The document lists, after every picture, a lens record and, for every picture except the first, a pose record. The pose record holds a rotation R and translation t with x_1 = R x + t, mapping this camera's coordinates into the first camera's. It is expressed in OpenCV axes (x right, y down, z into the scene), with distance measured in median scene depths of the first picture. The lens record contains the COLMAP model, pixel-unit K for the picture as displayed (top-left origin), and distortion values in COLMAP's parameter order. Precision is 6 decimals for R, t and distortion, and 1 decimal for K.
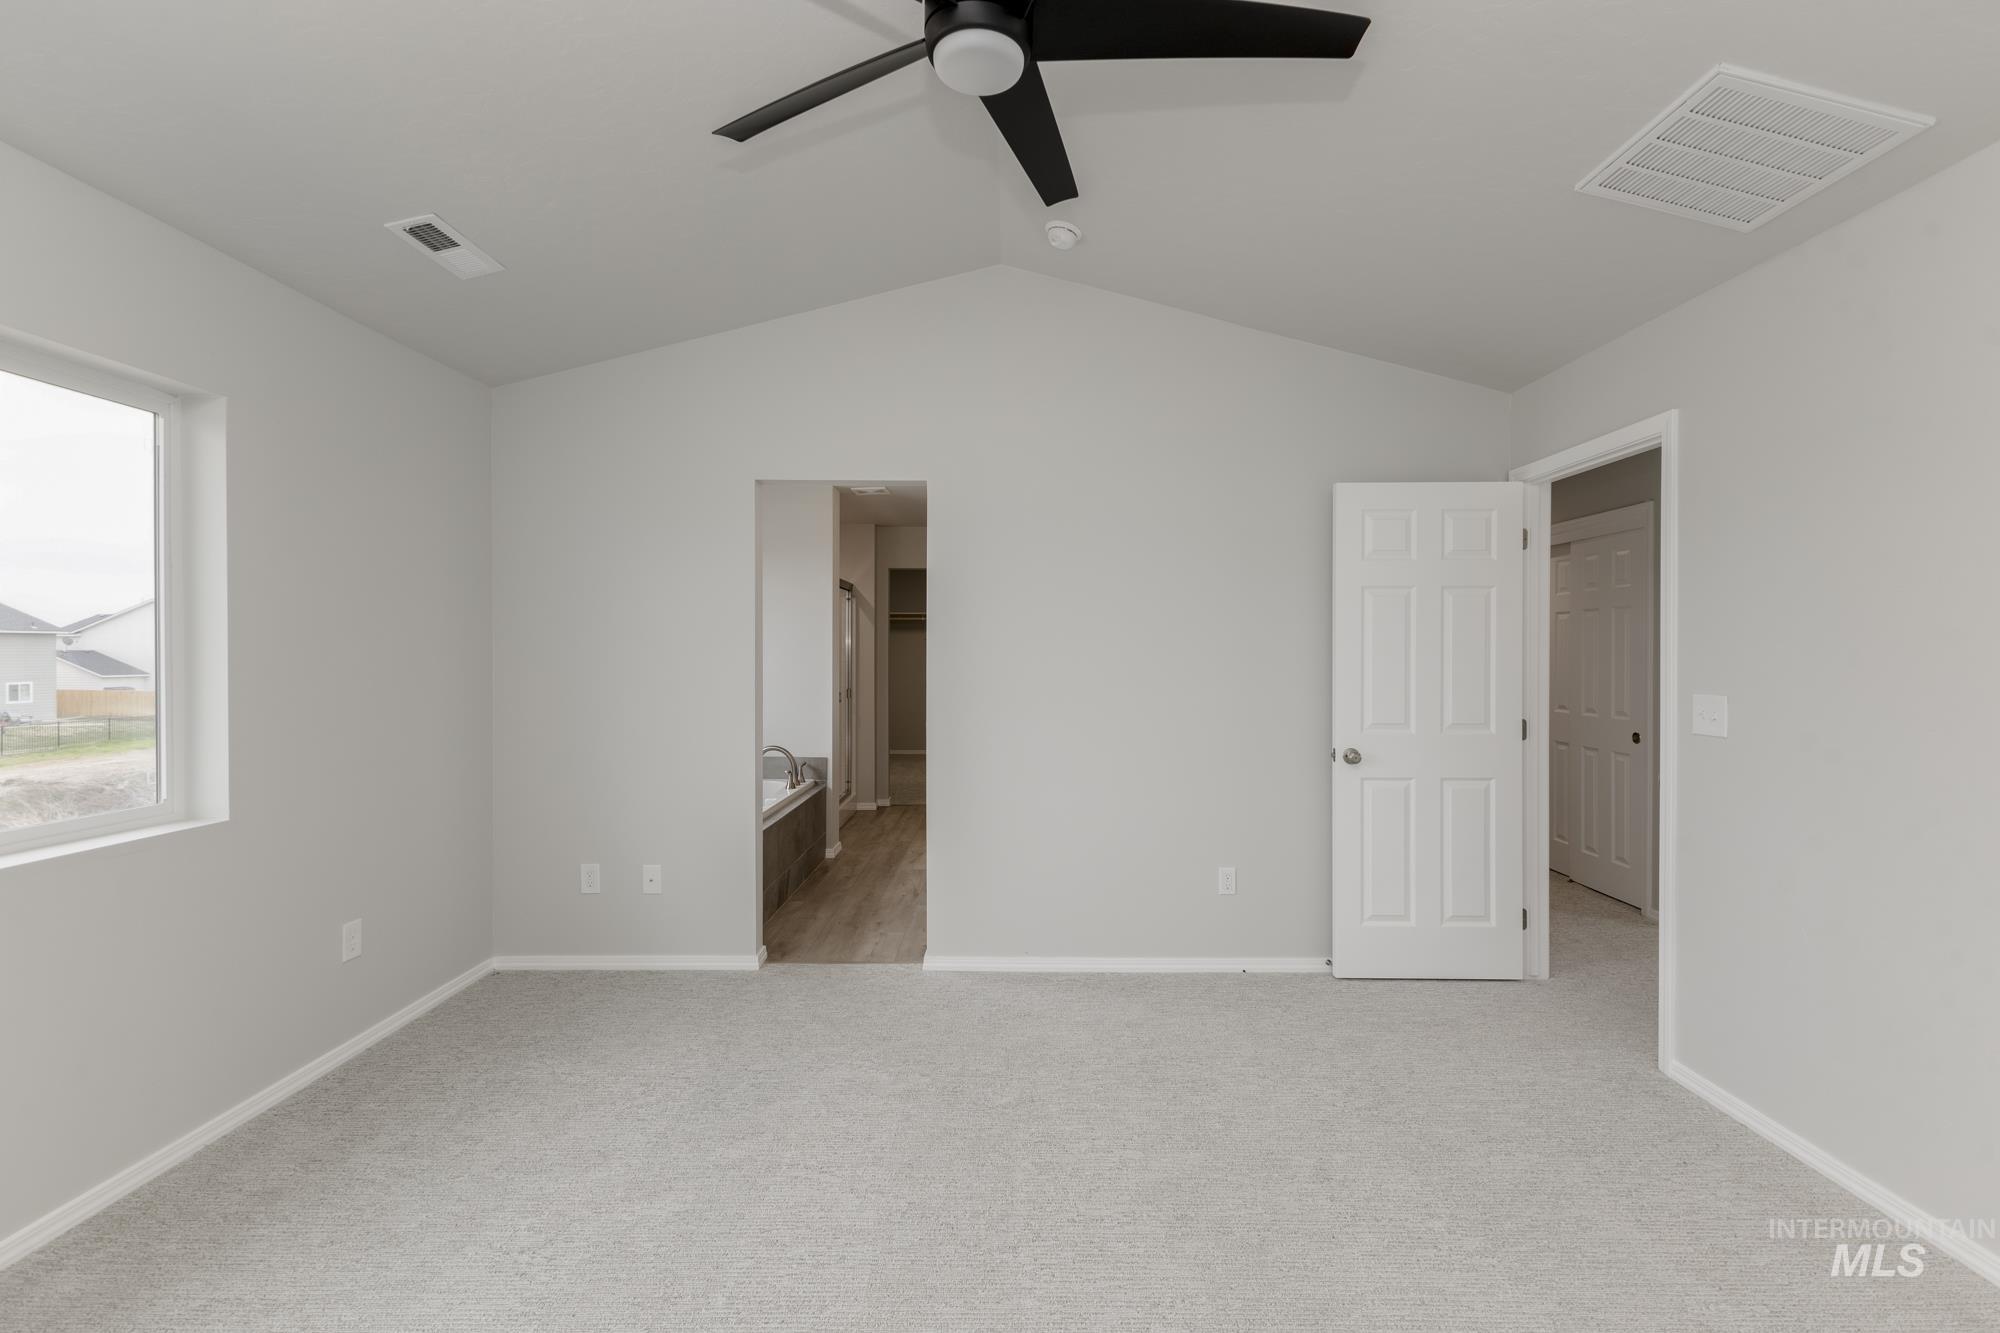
lens RADIAL K [[871.3, 0, 1000.2], [0, 871.3, 647.1], [0, 0, 1]] dist [0.013089, -0.001383]
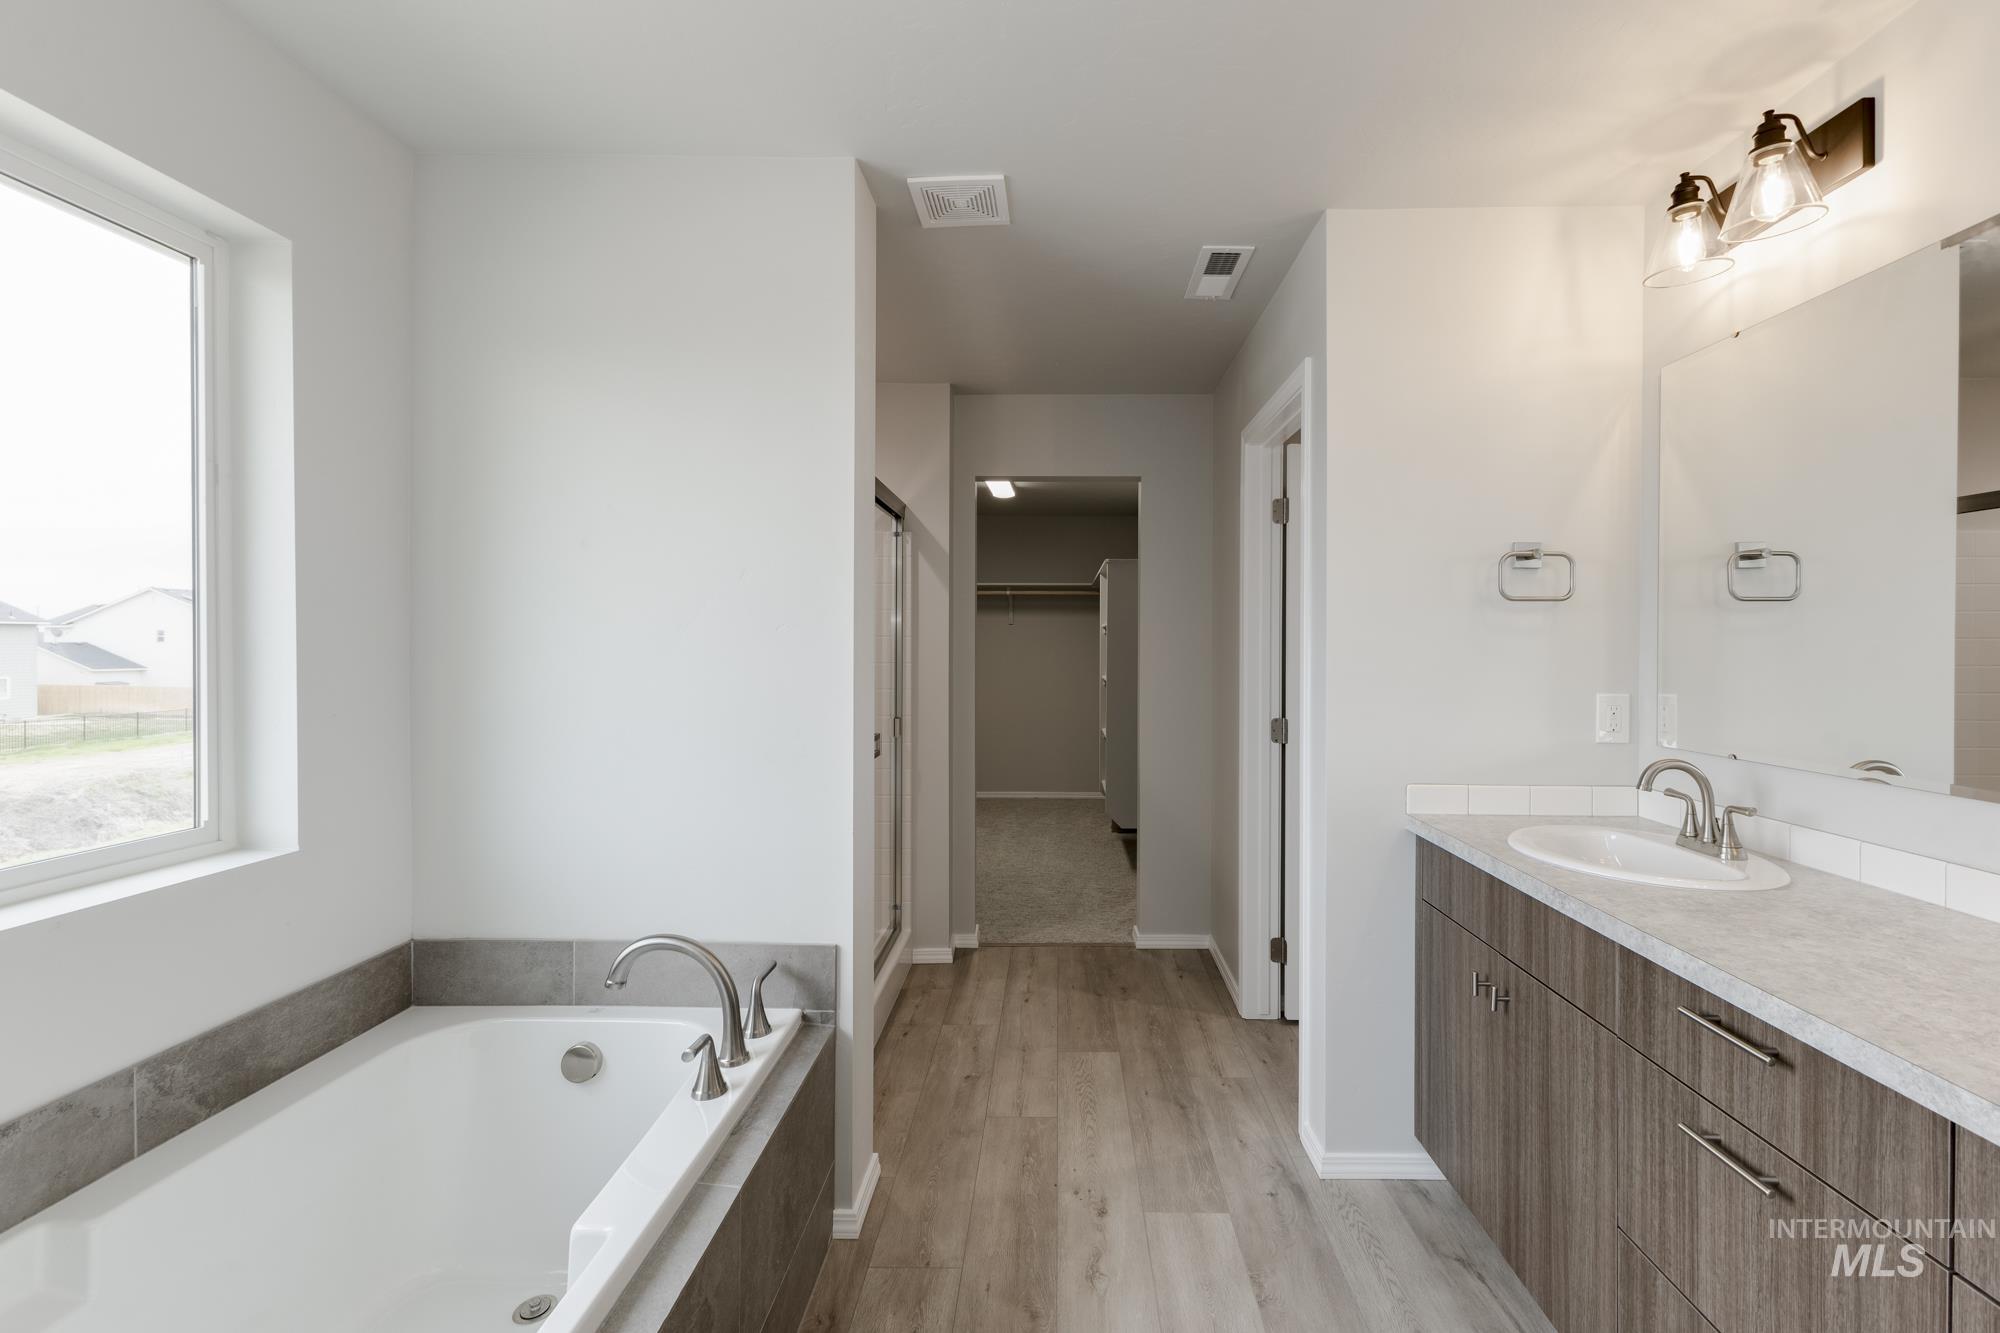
lens RADIAL K [[876.3, 0, 1040.1], [0, 876.3, 650.1], [0, 0, 1]] dist [0.009349, 0.000593]
pose [[0.999989, 0.001250, -0.004413, -0.091014], [-0.001204, 0.999946, 0.010325, 0.004713], [0.004426, -0.010319, 0.999937, 0.506682]]
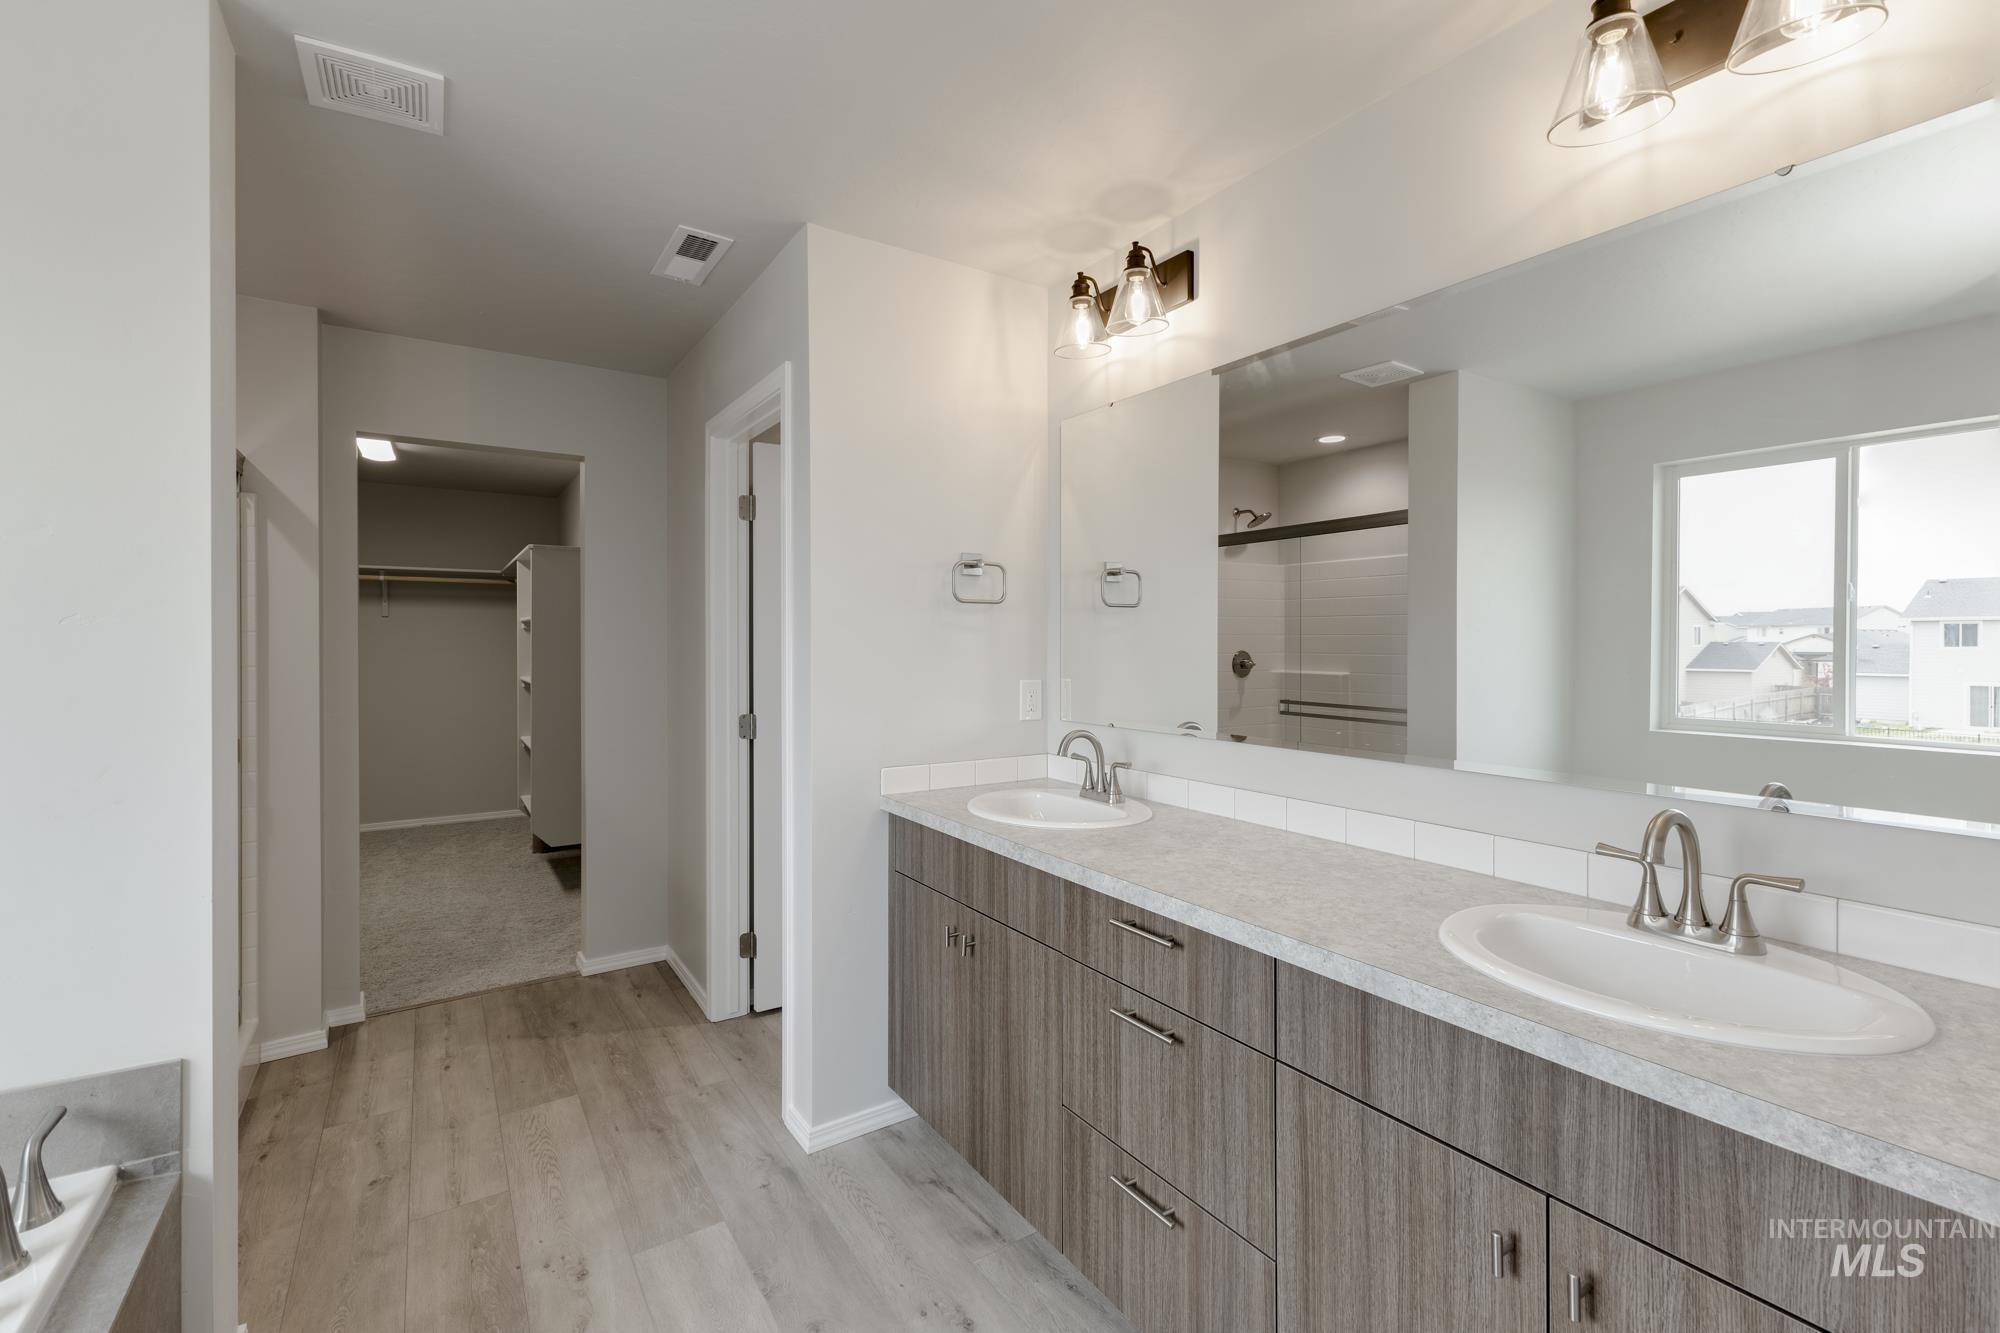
lens RADIAL K [[871.3, 0, 1000.2], [0, 871.3, 647.1], [0, 0, 1]] dist [0.013089, -0.001383]
pose [[0.827651, -0.006472, 0.561206, -0.113580], [-0.000142, 0.999931, 0.011741, 0.004335], [-0.561243, -0.009798, 0.827593, 0.511921]]
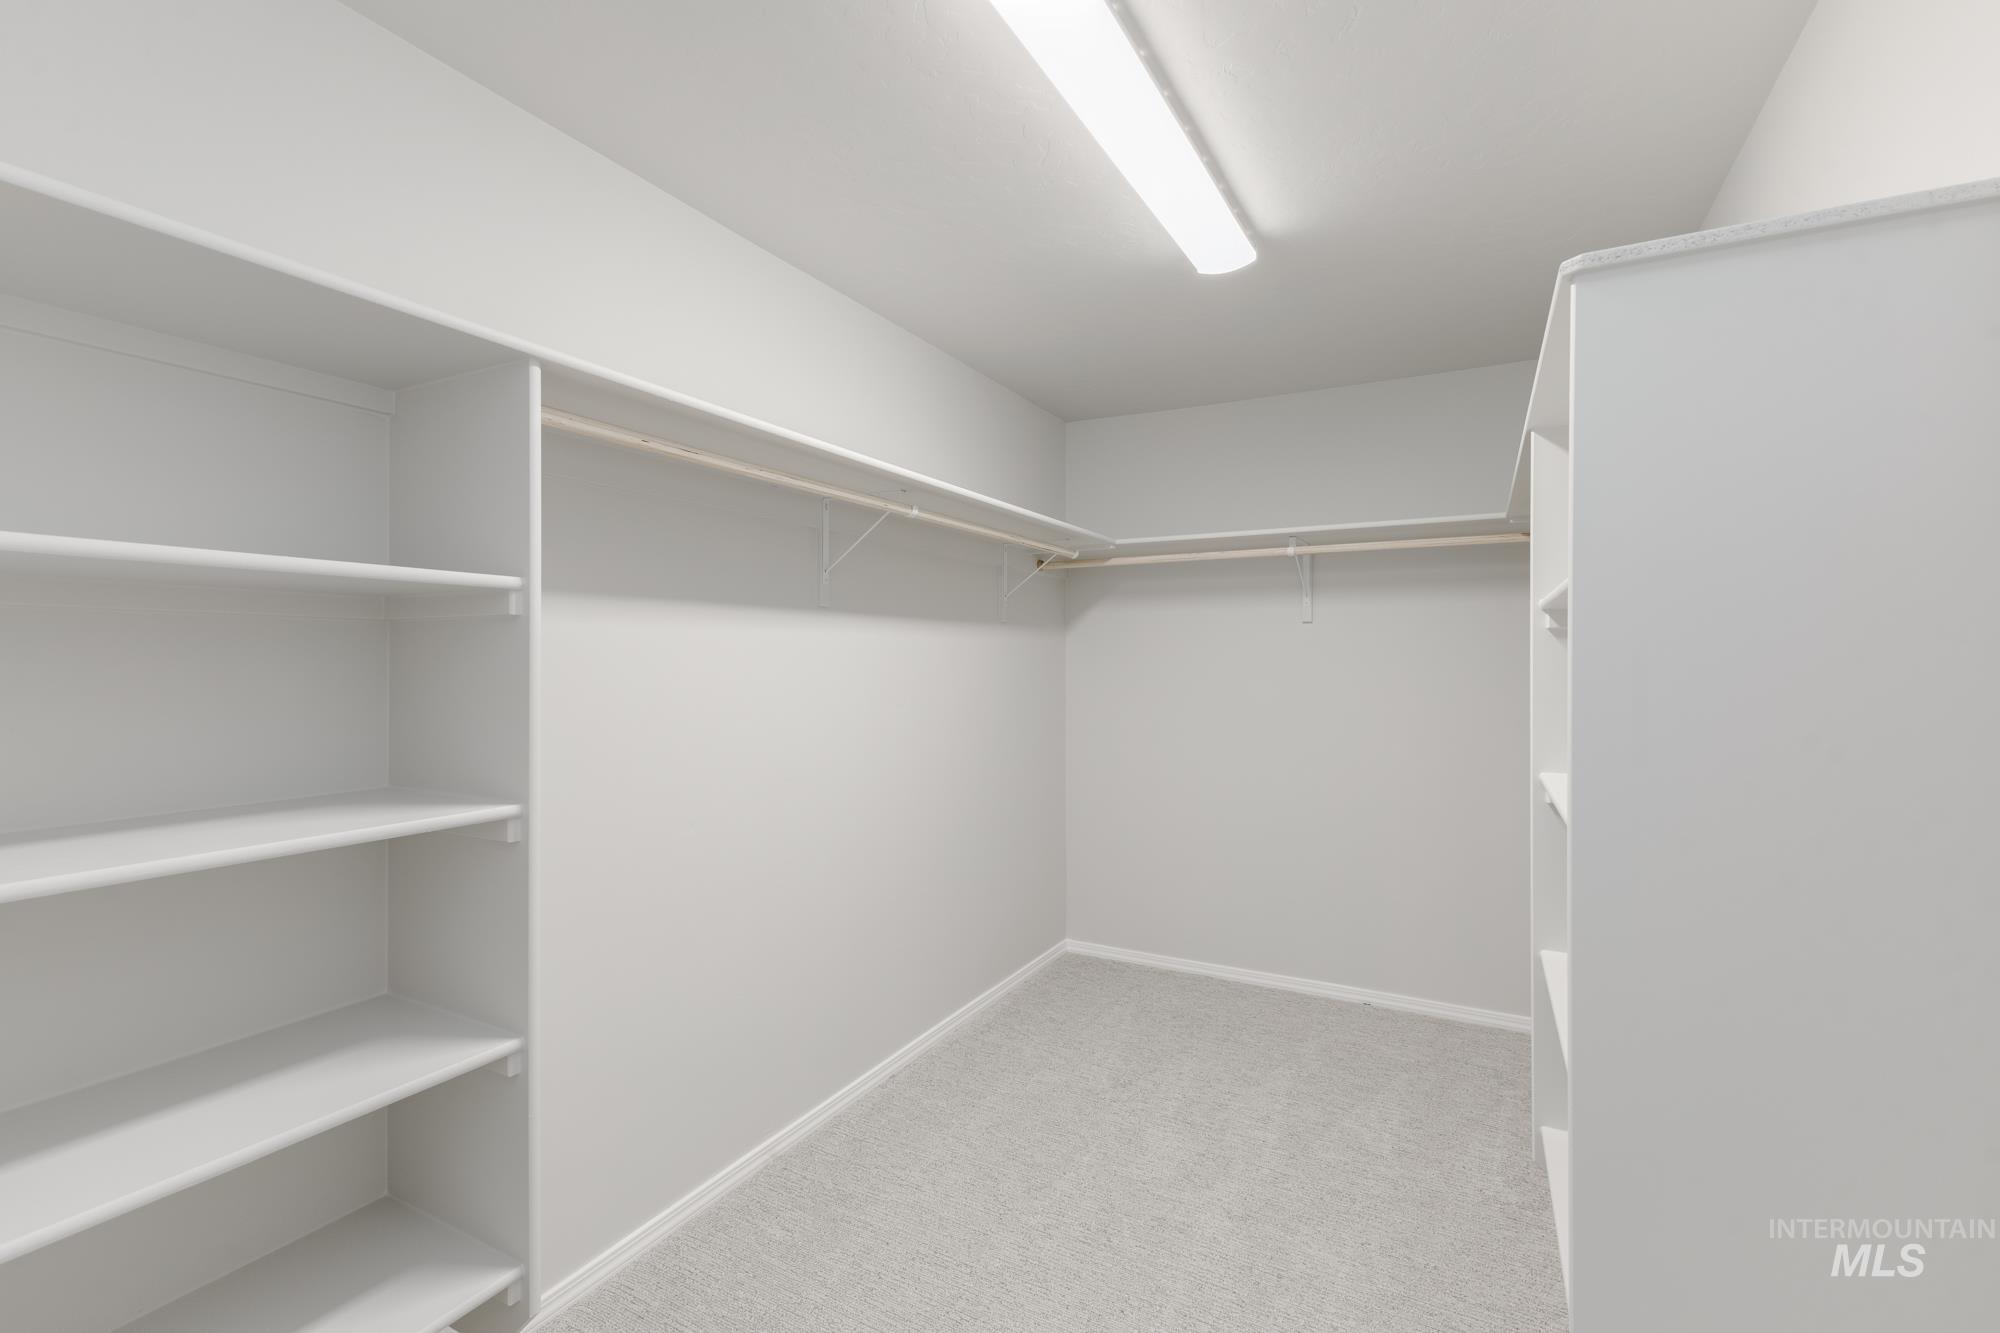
lens RADIAL K [[871.3, 0, 1000.2], [0, 871.3, 647.1], [0, 0, 1]] dist [0.013089, -0.001383]
pose [[0.887213, -0.009233, -0.461267, -0.059010], [0.003601, 0.999908, -0.013087, 0.004663], [0.461345, 0.009950, 0.887165, 1.029004]]
